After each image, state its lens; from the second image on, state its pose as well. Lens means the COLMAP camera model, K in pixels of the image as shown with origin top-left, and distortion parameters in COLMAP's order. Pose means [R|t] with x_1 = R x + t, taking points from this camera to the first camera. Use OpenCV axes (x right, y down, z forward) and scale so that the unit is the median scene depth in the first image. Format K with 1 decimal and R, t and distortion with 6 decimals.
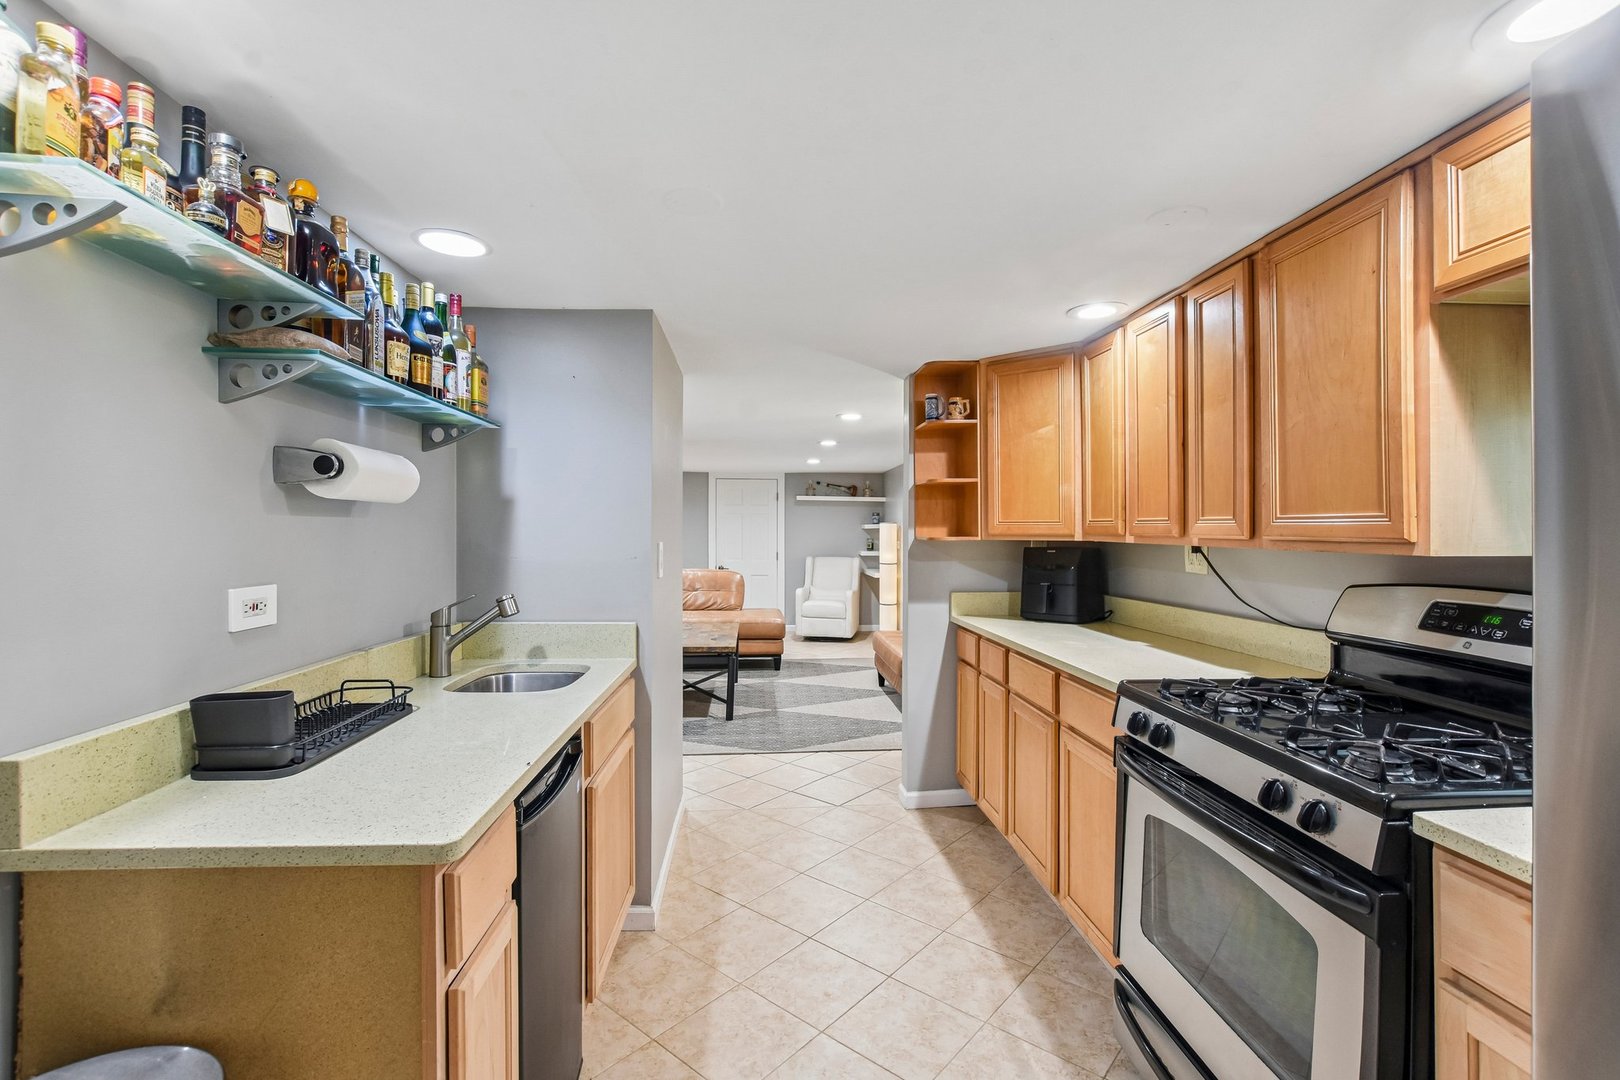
lens RADIAL K [[722.5, 0, 809.1], [0, 722.5, 529.9], [0, 0, 1]] dist [-0.016706, 0.003935]
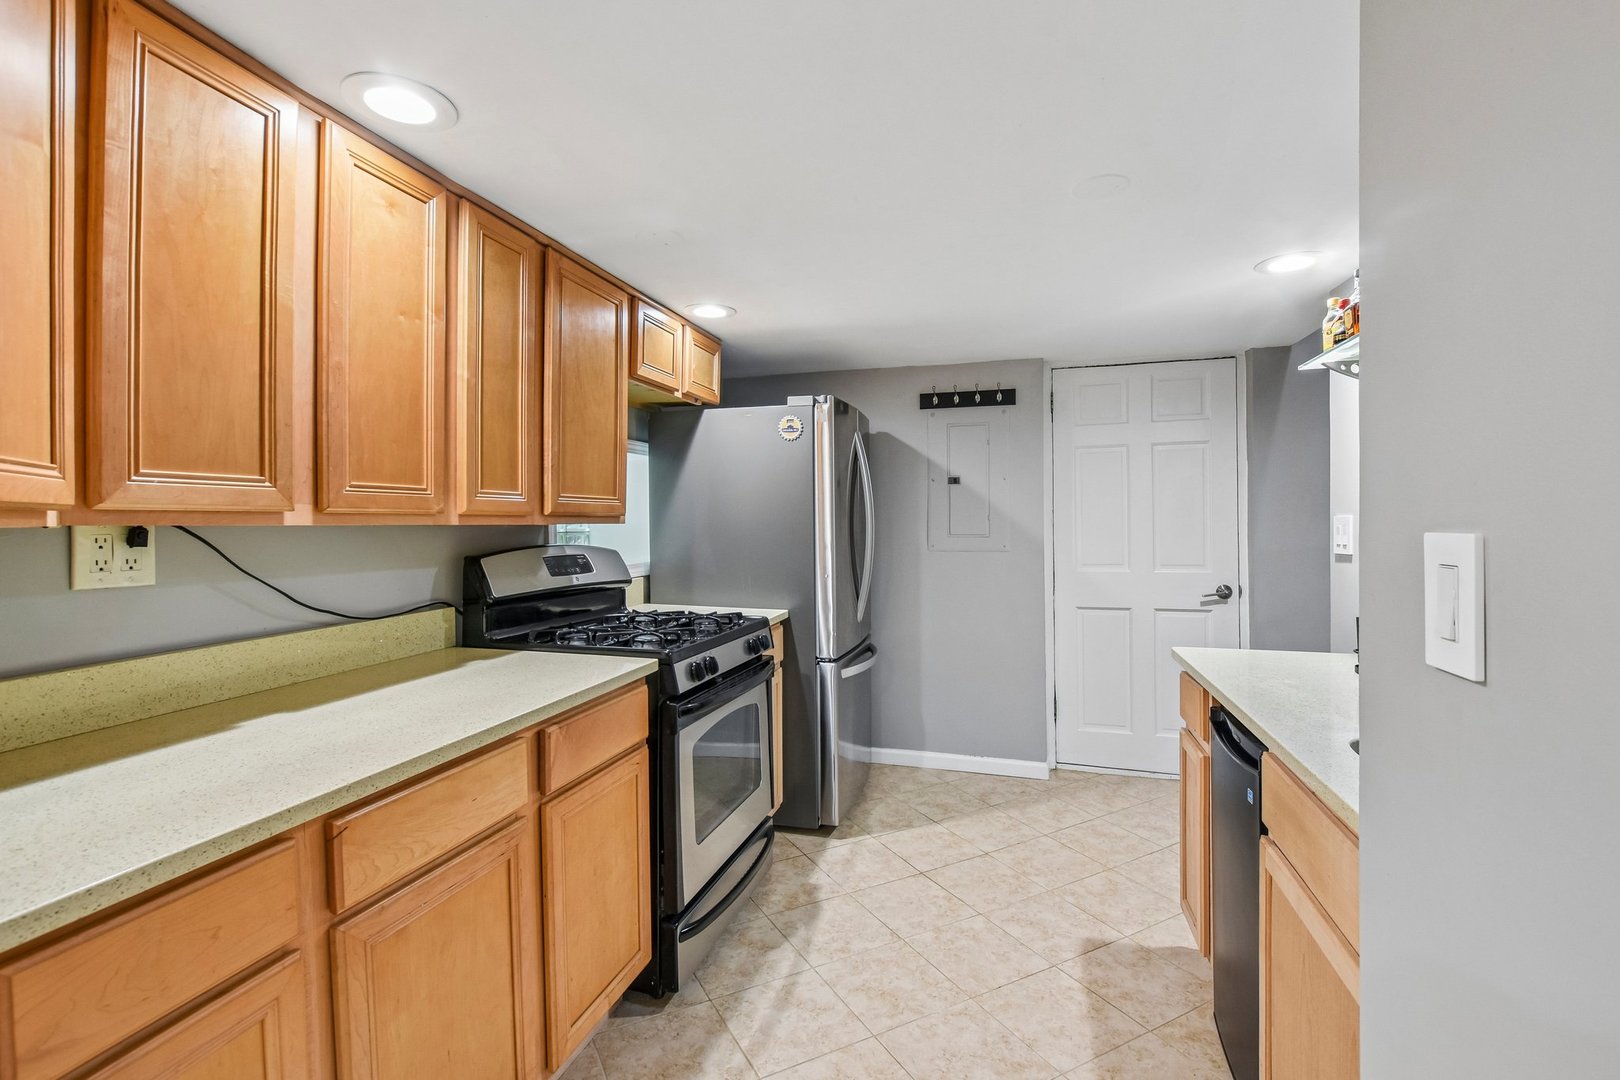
lens RADIAL K [[722.5, 0, 798.2], [0, 722.5, 524.5], [0, 0, 1]] dist [-0.016706, 0.003935]
pose [[-0.932011, 0.003693, 0.362412, -0.096608], [0.005916, 0.999970, 0.005024, 0.021513], [-0.362382, 0.006827, -0.932005, 1.602348]]
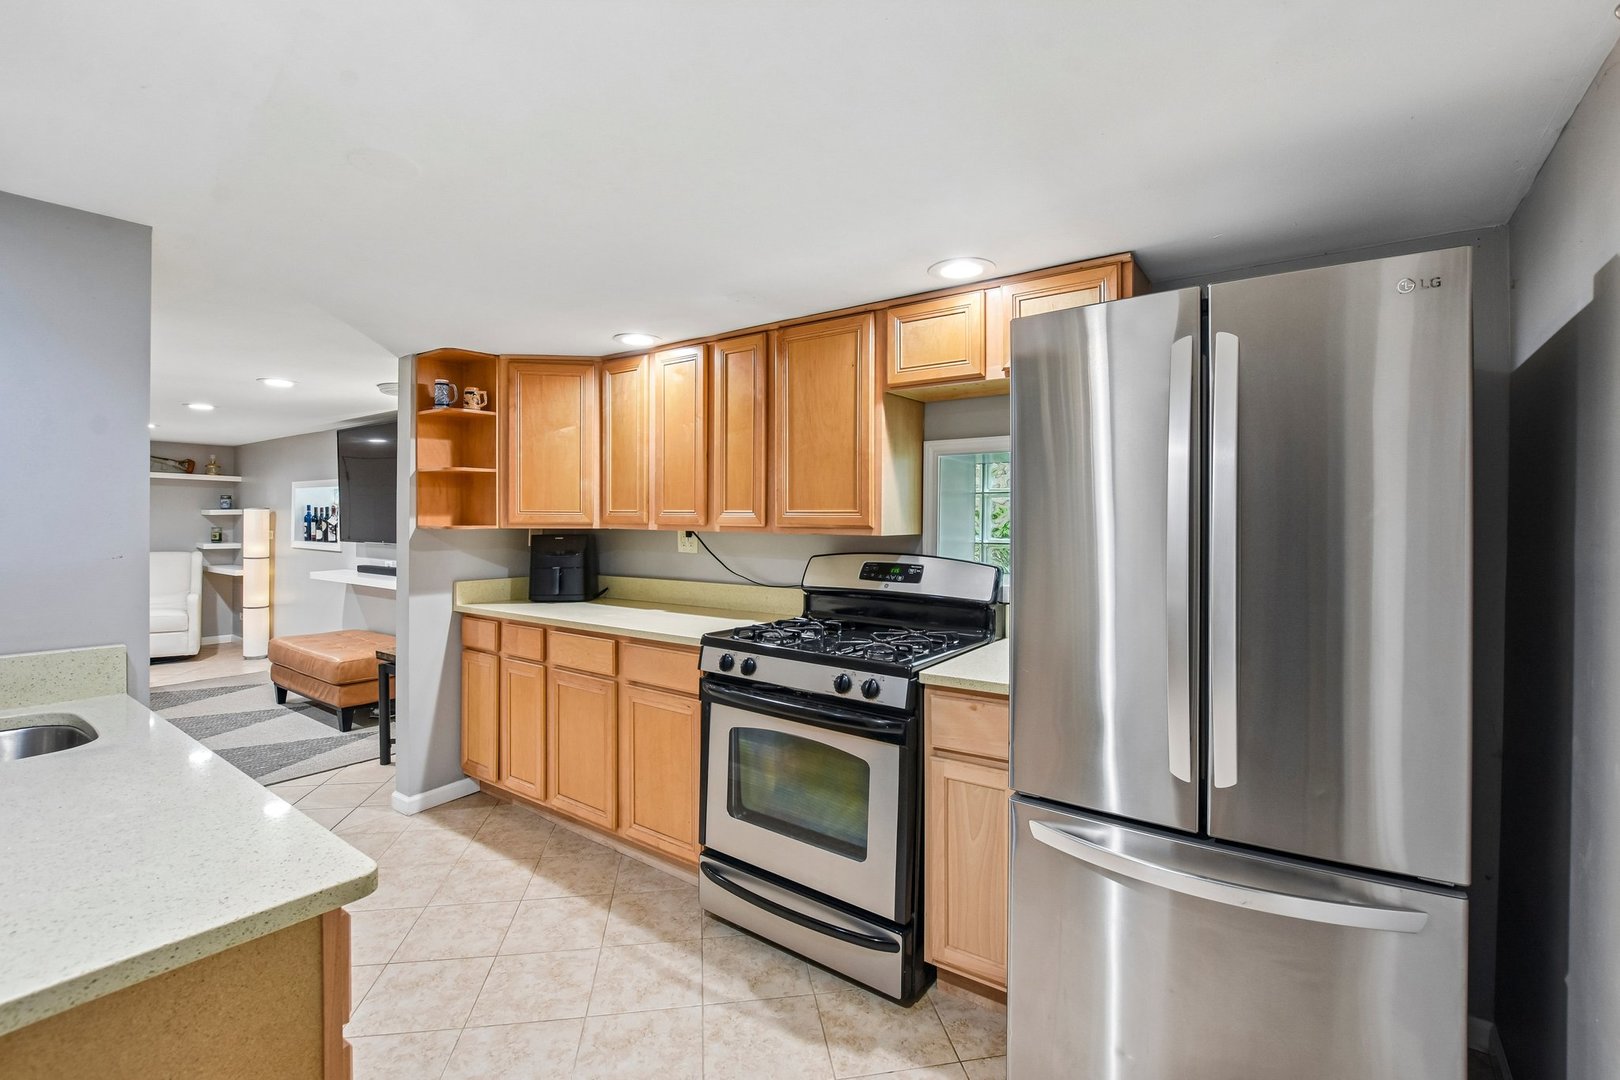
lens RADIAL K [[722.5, 0, 798.6], [0, 722.5, 505.4], [0, 0, 1]] dist [-0.016706, 0.003935]
pose [[0.652429, 0.013930, 0.757722, -0.389344], [-0.002572, 0.999866, -0.016167, -0.004994], [-0.757845, 0.008599, 0.652378, 0.000775]]
